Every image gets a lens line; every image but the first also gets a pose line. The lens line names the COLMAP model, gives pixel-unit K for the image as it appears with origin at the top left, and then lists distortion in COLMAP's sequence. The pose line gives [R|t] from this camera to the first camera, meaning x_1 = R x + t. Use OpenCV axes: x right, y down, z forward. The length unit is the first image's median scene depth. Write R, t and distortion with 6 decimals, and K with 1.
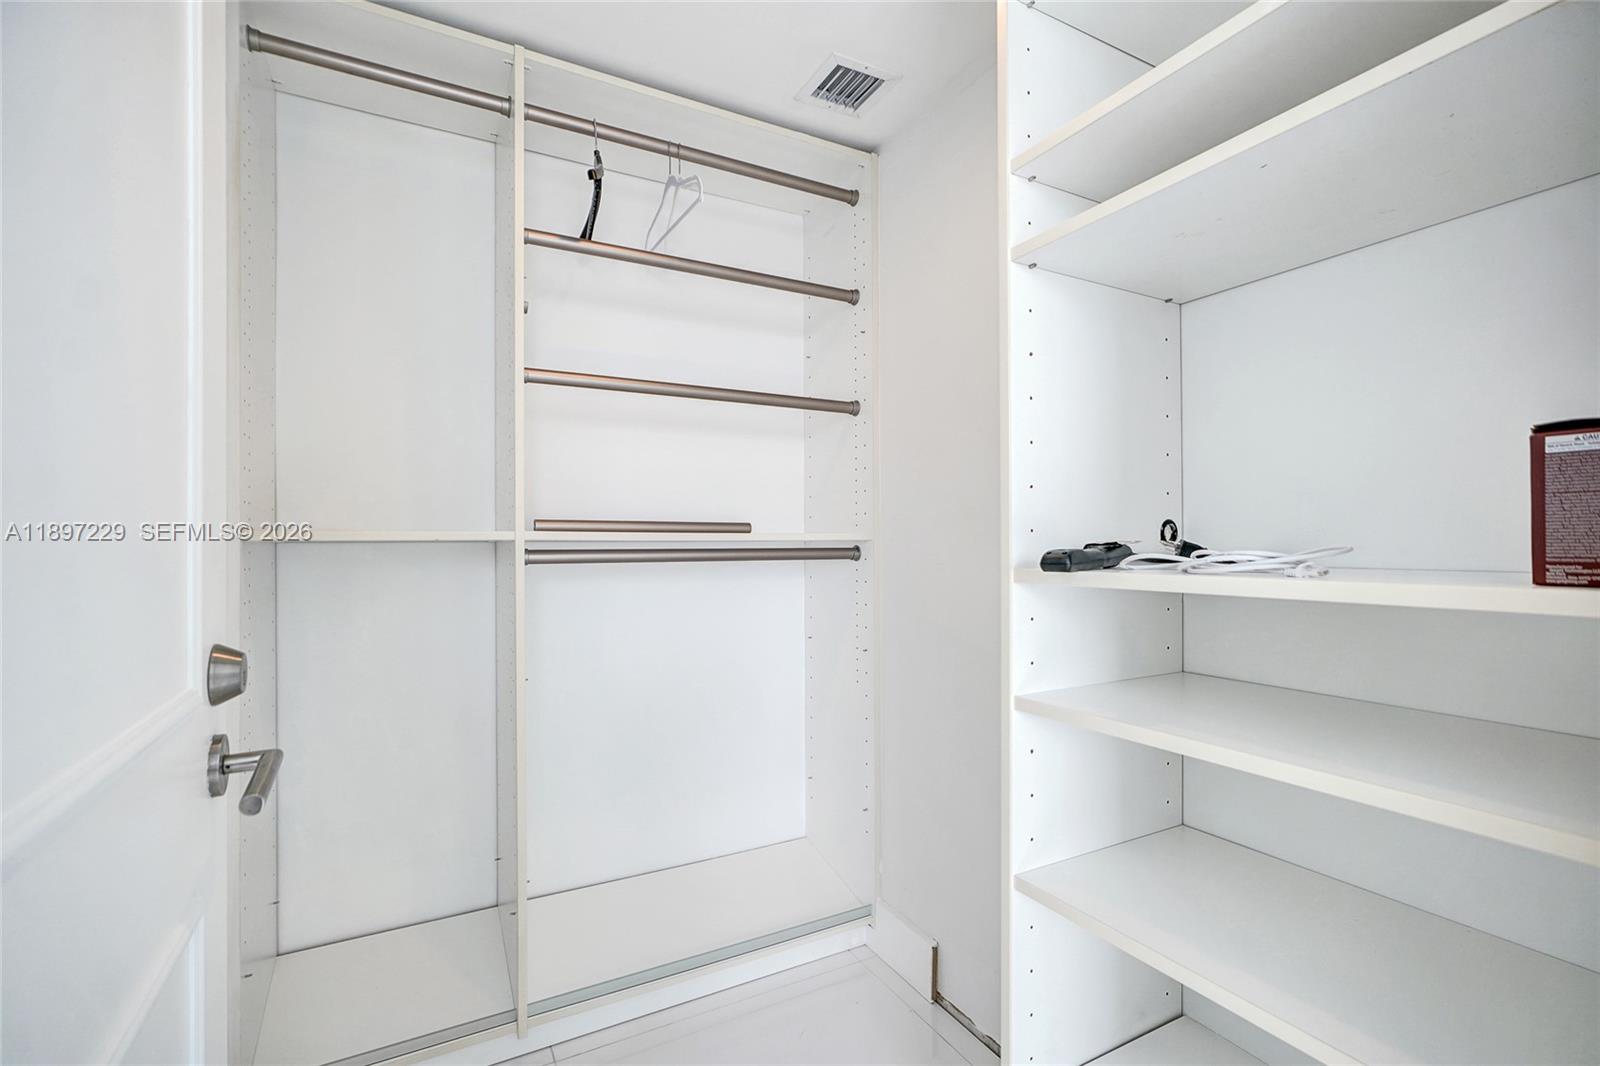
lens RADIAL K [[698.4, 0, 800.0], [0, 698.4, 533.0], [0, 0, 1]] dist [-0.011274, 0.001138]
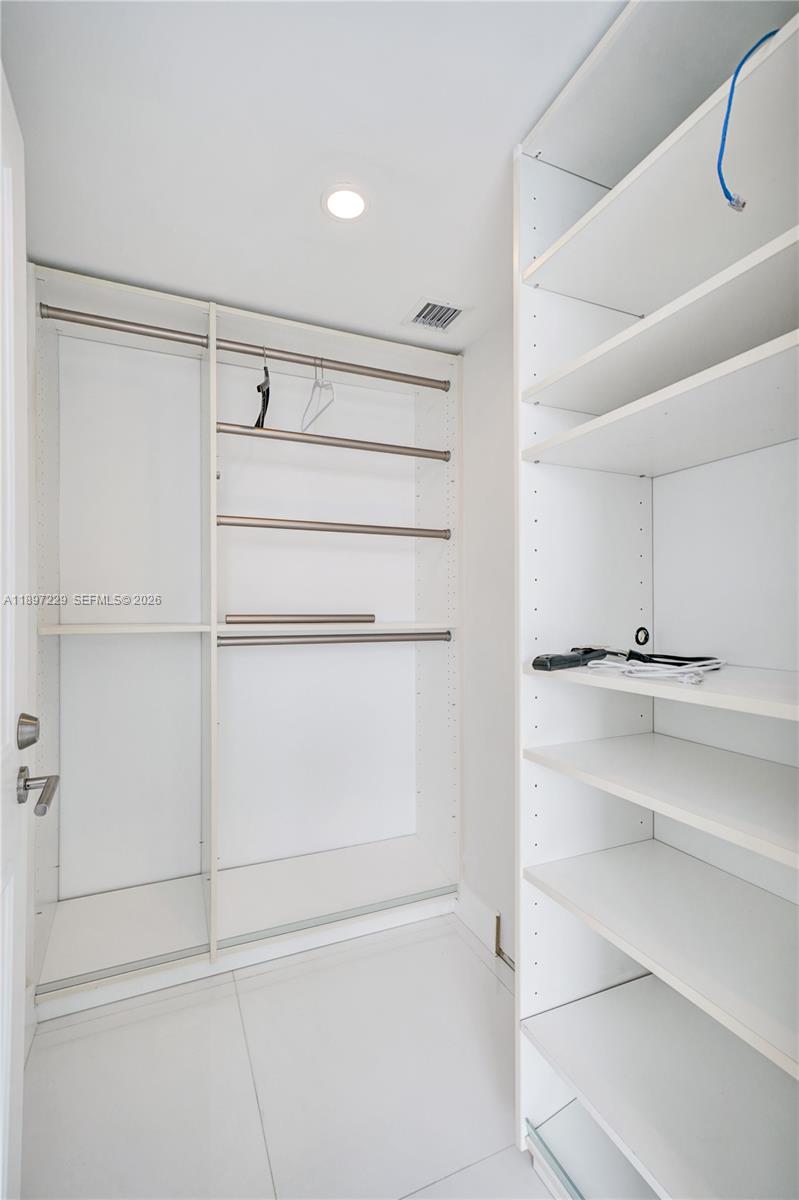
lens RADIAL K [[528.7, 0, 399.5], [0, 528.7, 600.0], [0, 0, 1]] dist [0.000820, 0.000911]
pose [[0.996759, 0.002303, -0.080408, 0.090499], [-0.002255, 0.999997, 0.000681, -0.059551], [0.080409, -0.000497, 0.996762, -0.107834]]
